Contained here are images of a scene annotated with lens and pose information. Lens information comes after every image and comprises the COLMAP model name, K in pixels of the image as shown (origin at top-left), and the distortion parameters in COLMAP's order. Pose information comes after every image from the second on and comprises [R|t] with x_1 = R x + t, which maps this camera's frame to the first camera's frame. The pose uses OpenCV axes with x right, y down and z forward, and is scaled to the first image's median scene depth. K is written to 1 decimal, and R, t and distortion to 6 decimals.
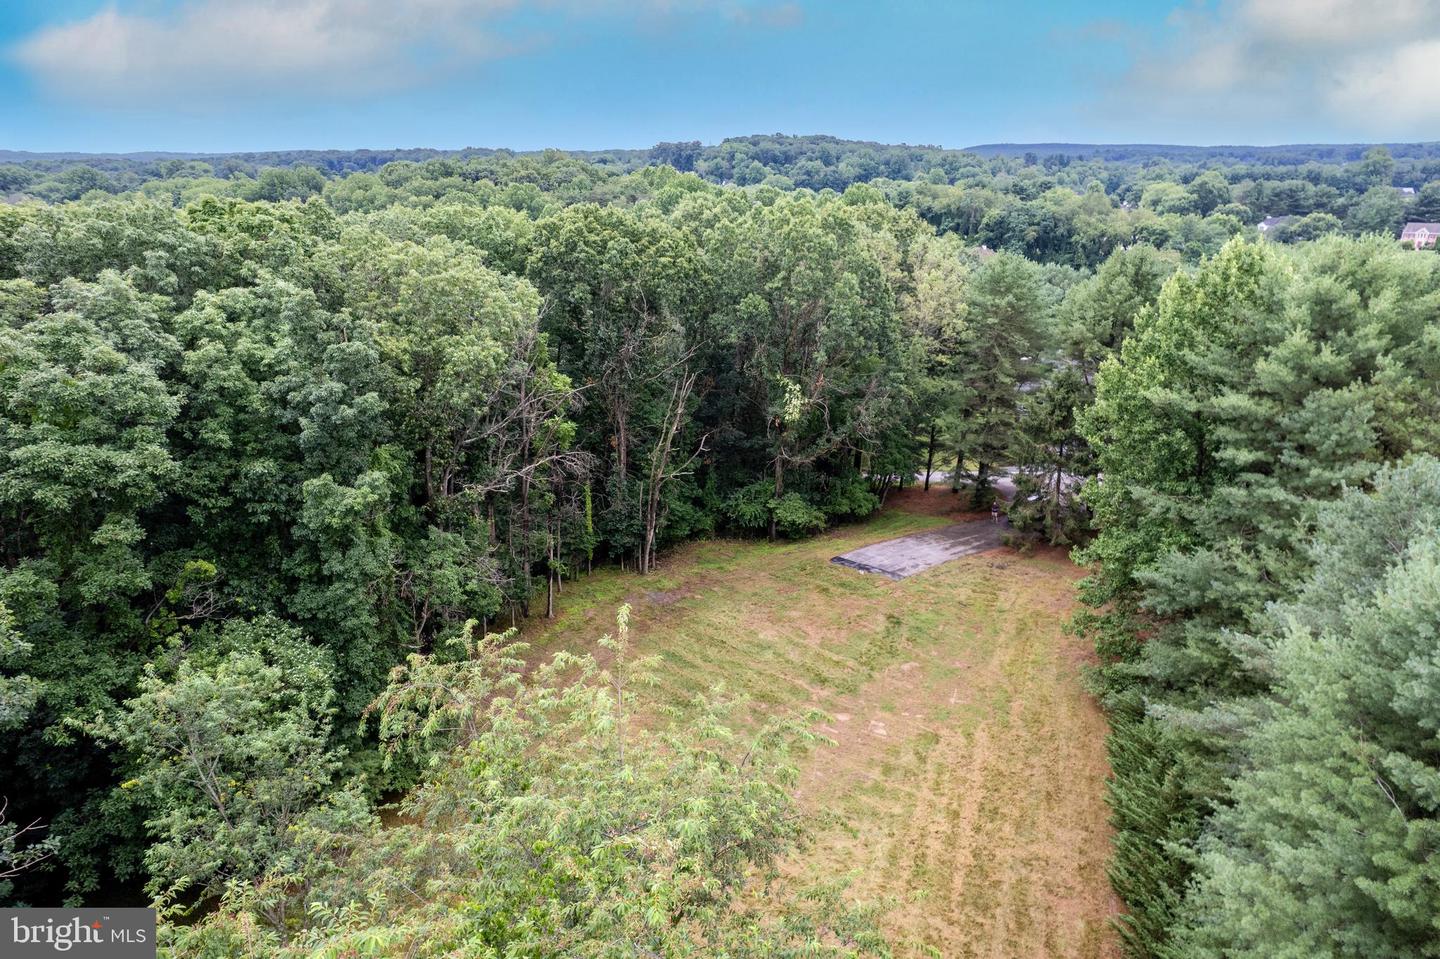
lens RADIAL K [[917.4, 0, 724.9], [0, 917.4, 479.4], [0, 0, 1]] dist [-0.043651, 0.049276]
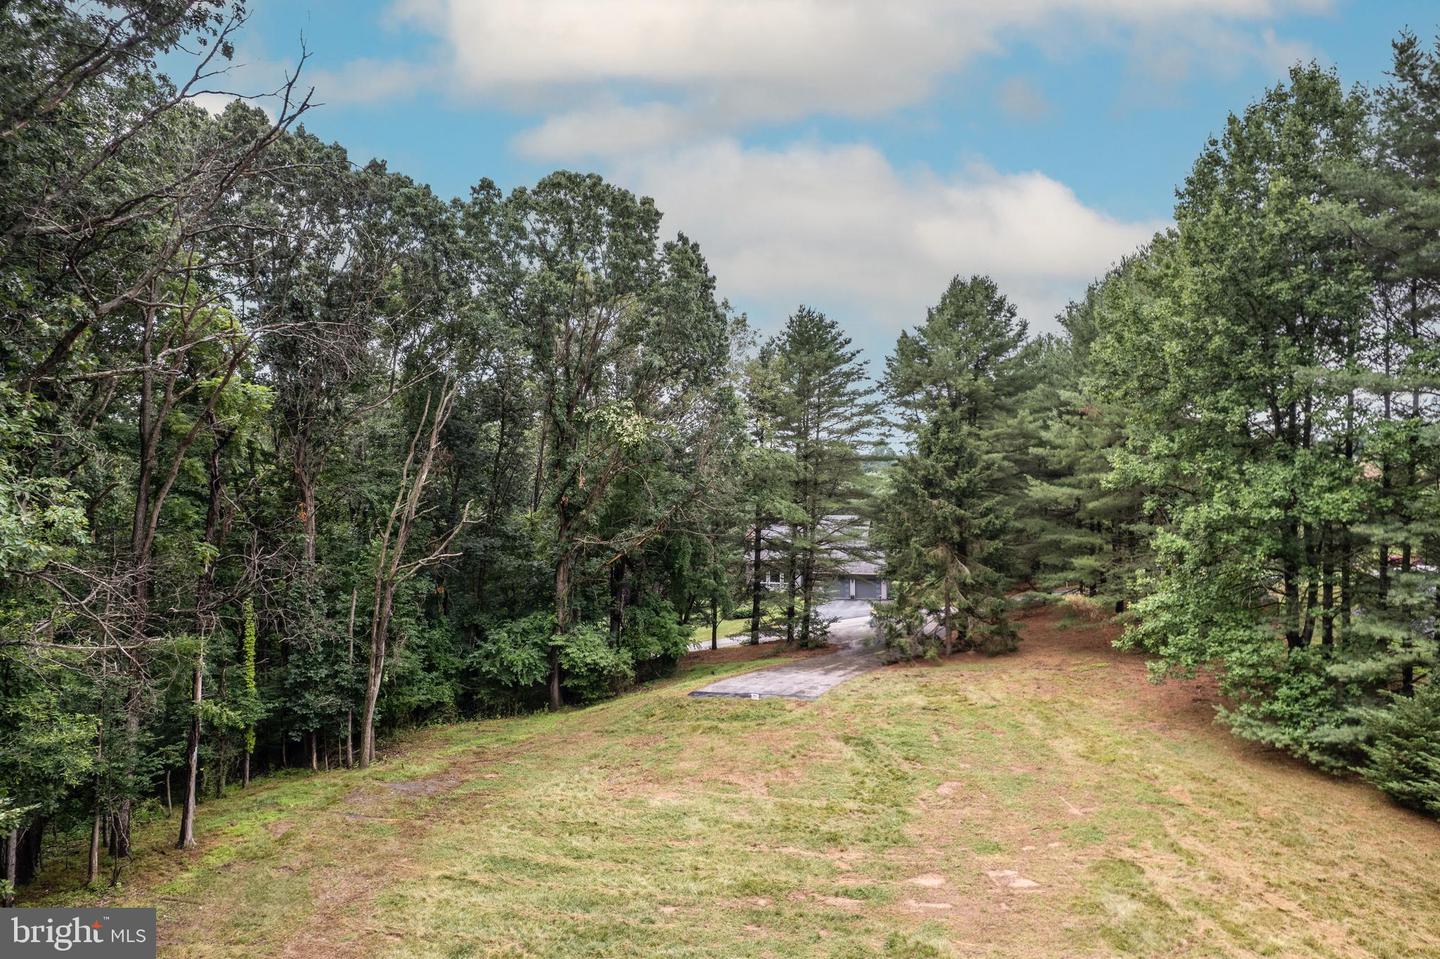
lens RADIAL K [[917.4, 0, 724.9], [0, 917.4, 479.4], [0, 0, 1]] dist [-0.043651, 0.049276]
pose [[0.888429, -0.013027, 0.458830, -0.131067], [0.166768, 0.940451, -0.296211, 0.126663], [-0.427648, 0.339680, 0.837696, 0.394033]]
